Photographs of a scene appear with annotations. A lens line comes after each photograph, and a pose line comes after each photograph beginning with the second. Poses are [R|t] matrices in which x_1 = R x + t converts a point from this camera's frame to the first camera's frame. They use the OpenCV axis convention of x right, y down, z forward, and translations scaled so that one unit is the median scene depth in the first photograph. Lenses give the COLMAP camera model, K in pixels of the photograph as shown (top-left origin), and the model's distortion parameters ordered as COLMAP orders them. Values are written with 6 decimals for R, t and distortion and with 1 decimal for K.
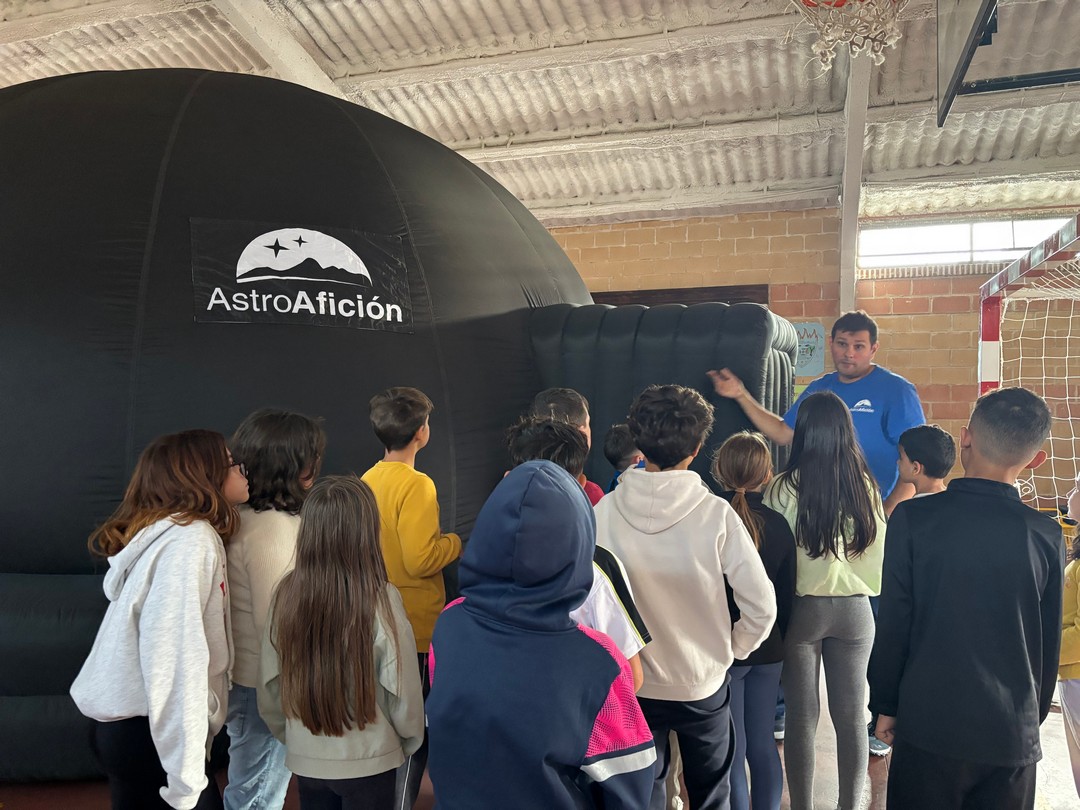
lens RADIAL K [[829.7, 0, 540.0], [0, 829.7, 405.0], [0, 0, 1]] dist [0.040417, -0.055786]
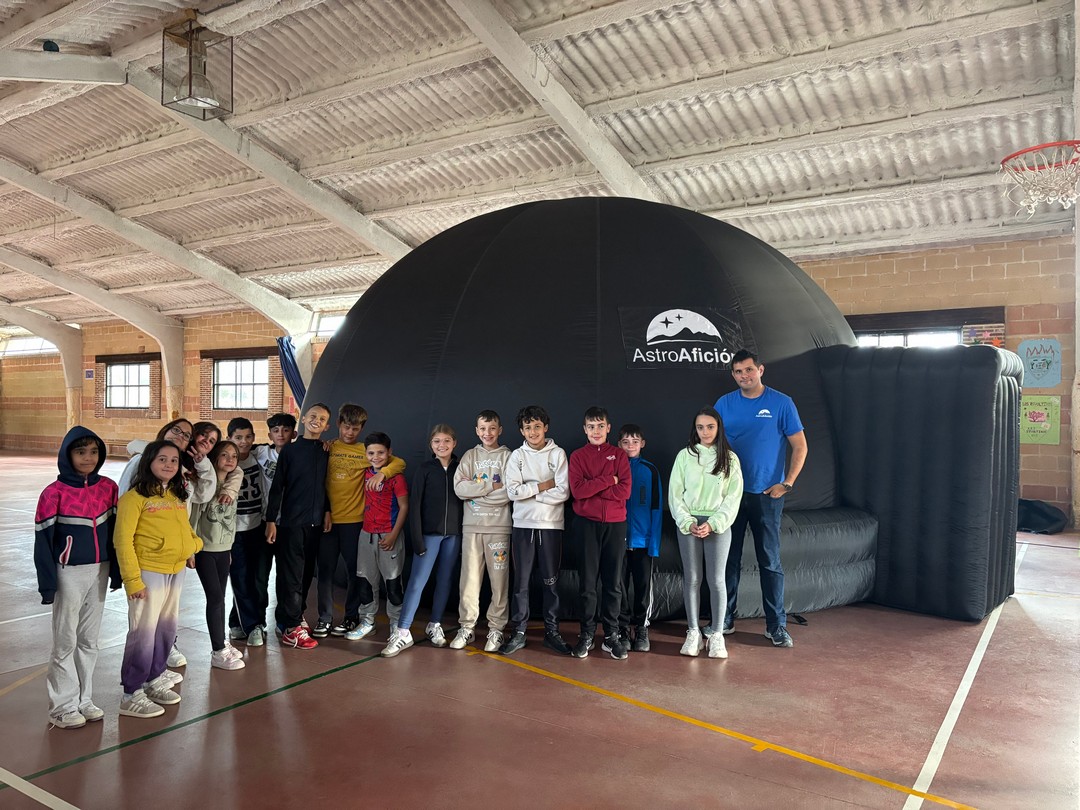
lens RADIAL K [[810.8, 0, 540.0], [0, 810.8, 405.0], [0, 0, 1]] dist [0.021979, -0.001746]
pose [[0.967210, -0.002451, -0.253966, -0.064094], [0.000928, 0.999981, -0.006117, -0.005611], [0.253976, 0.005680, 0.967194, -0.274376]]
